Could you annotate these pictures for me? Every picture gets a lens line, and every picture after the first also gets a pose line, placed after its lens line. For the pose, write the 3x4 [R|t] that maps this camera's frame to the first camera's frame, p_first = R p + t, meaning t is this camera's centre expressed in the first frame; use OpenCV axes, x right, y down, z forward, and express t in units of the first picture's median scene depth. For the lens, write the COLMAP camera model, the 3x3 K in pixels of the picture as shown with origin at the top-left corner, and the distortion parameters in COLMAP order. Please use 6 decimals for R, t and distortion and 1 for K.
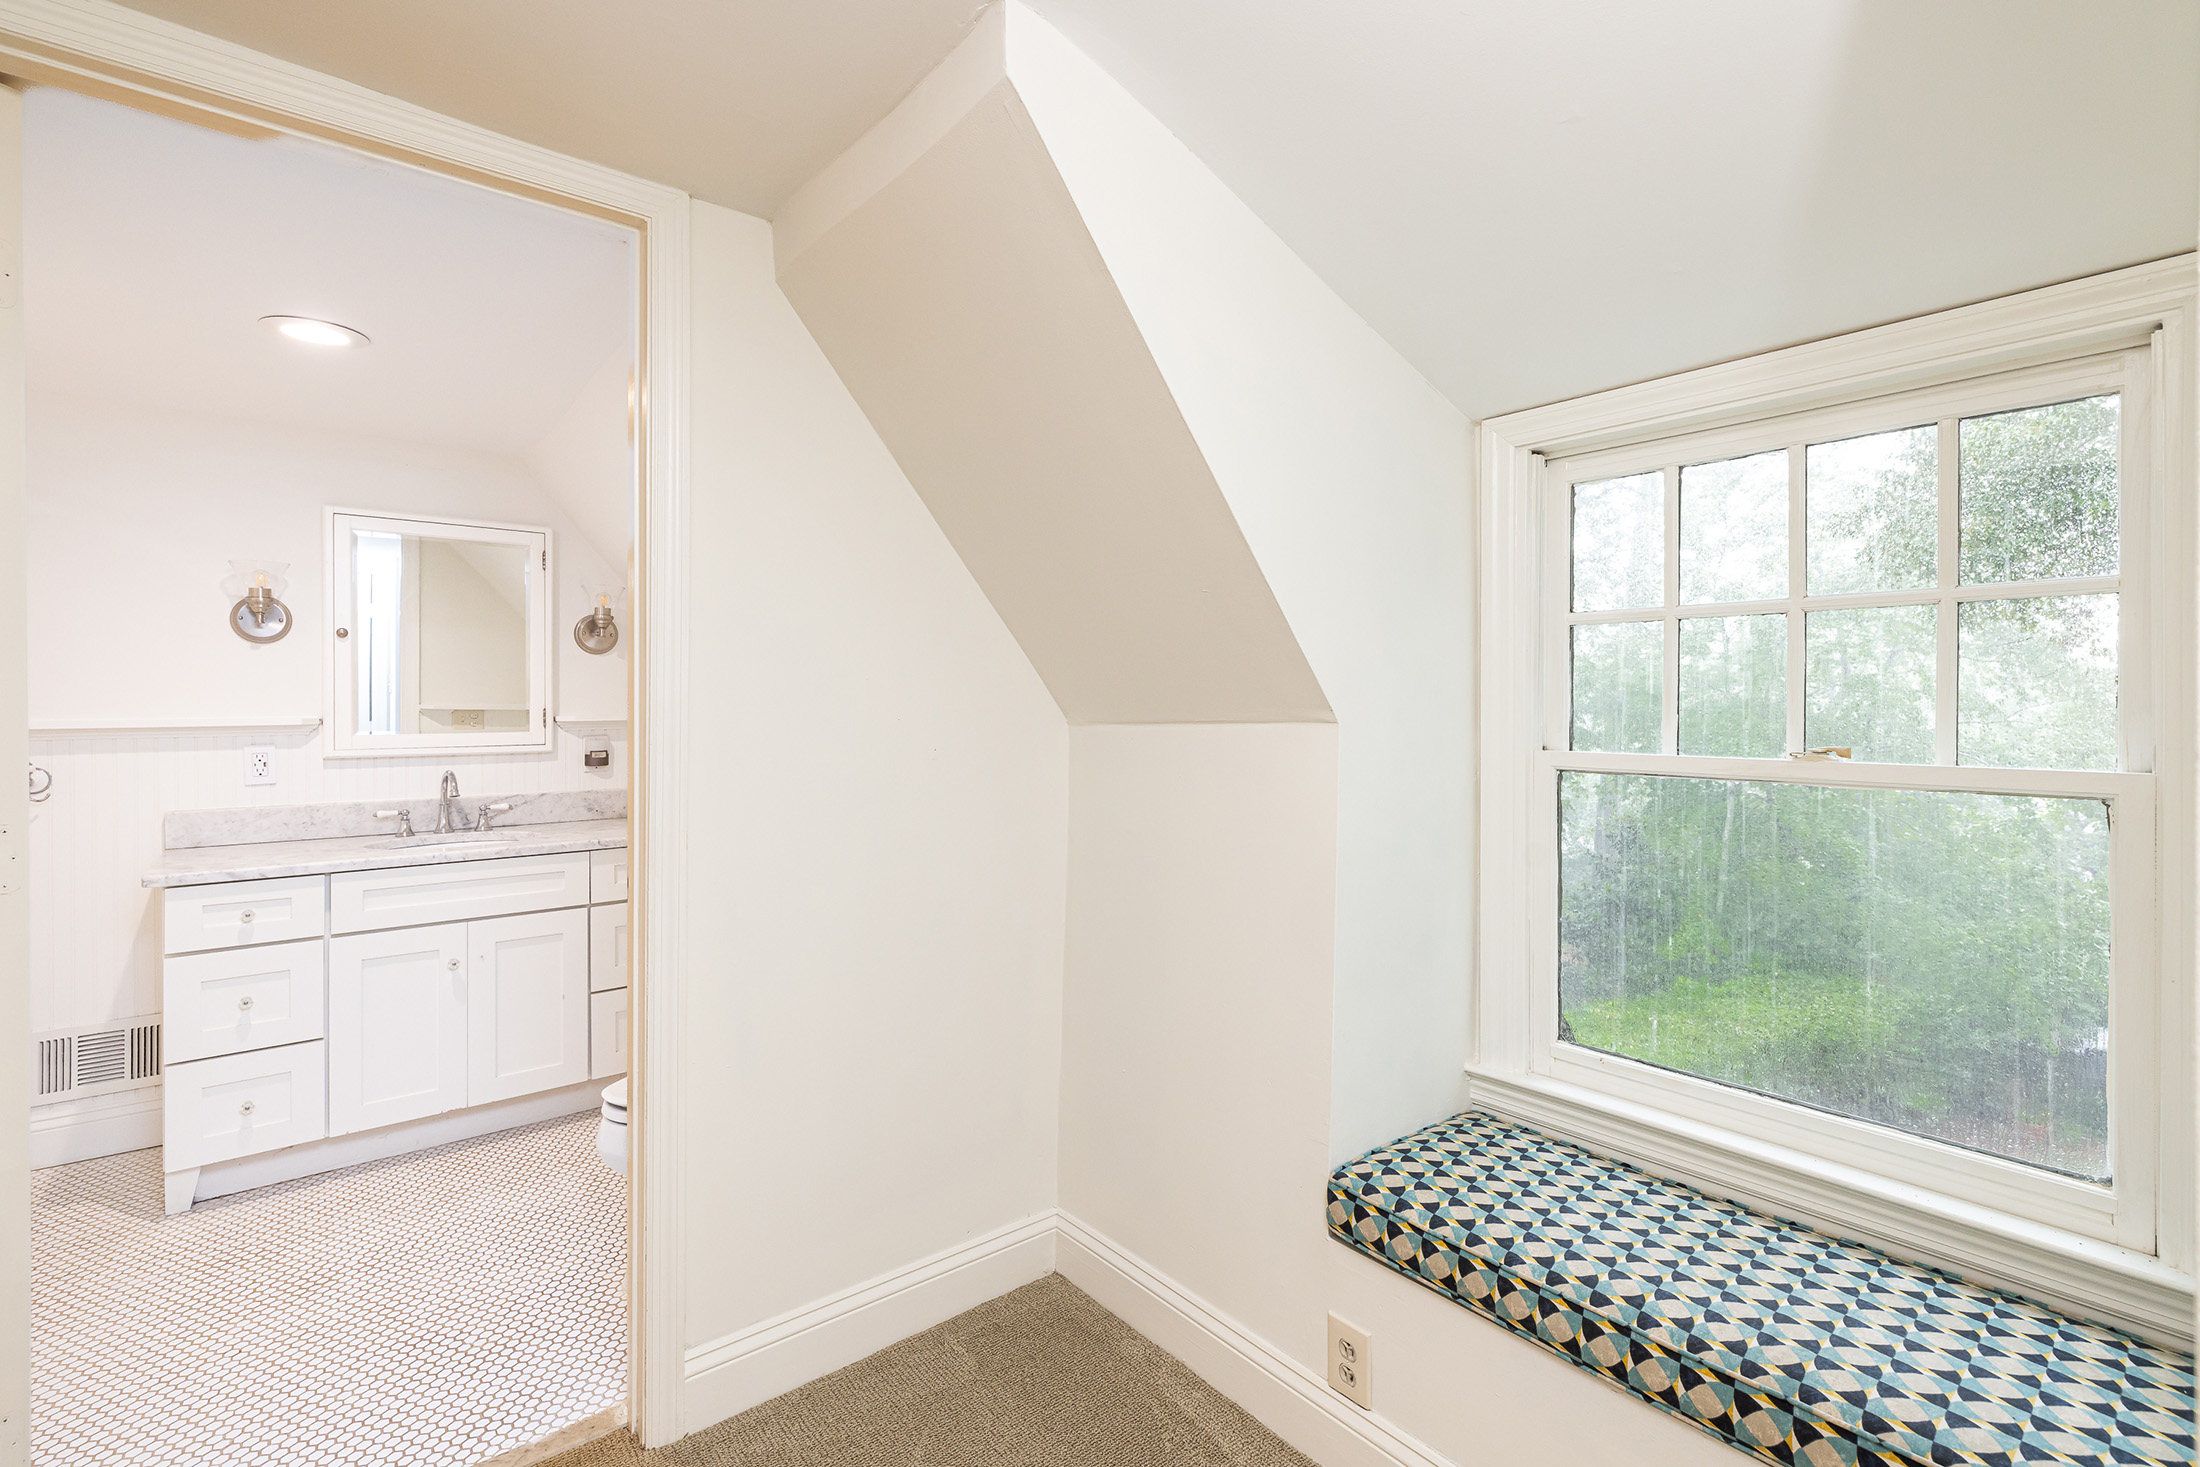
lens RADIAL K [[929.1, 0, 1059.0], [0, 929.1, 704.5], [0, 0, 1]] dist [0.003484, 0.001416]
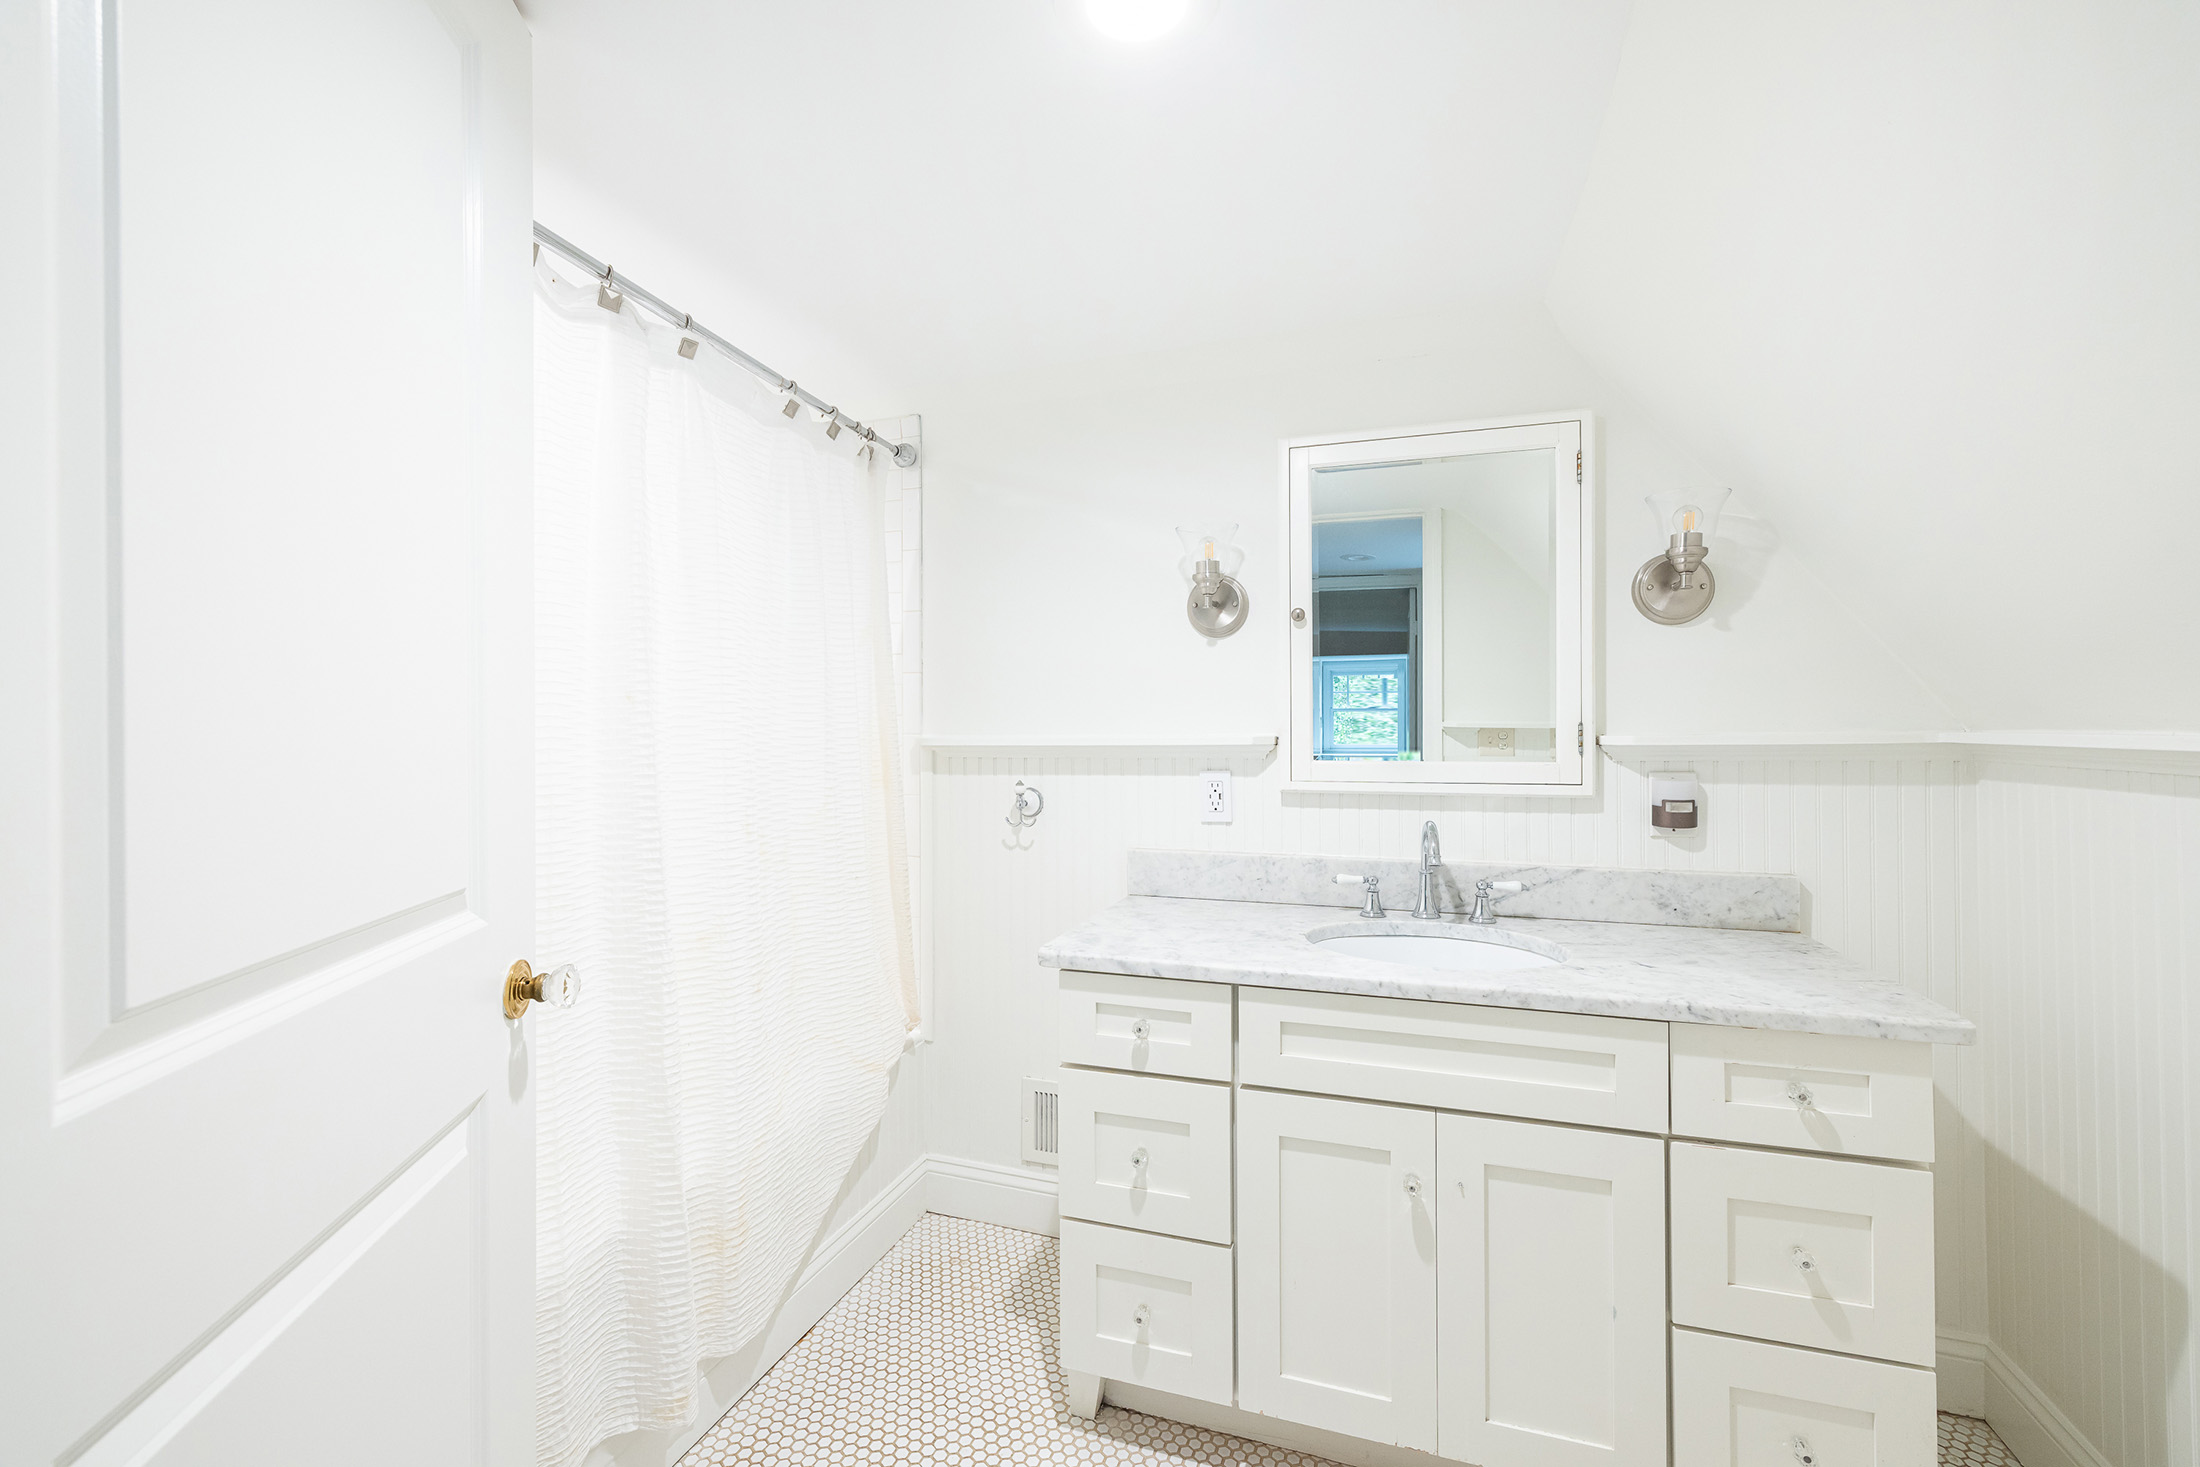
lens RADIAL K [[929.1, 0, 1112.2], [0, 929.1, 729.3], [0, 0, 1]] dist [0.003484, 0.001416]
pose [[0.551032, -0.000554, -0.834484, -0.248314], [0.002452, 0.999997, 0.000955, 0.007975], [0.834480, -0.002573, 0.551031, 0.471419]]
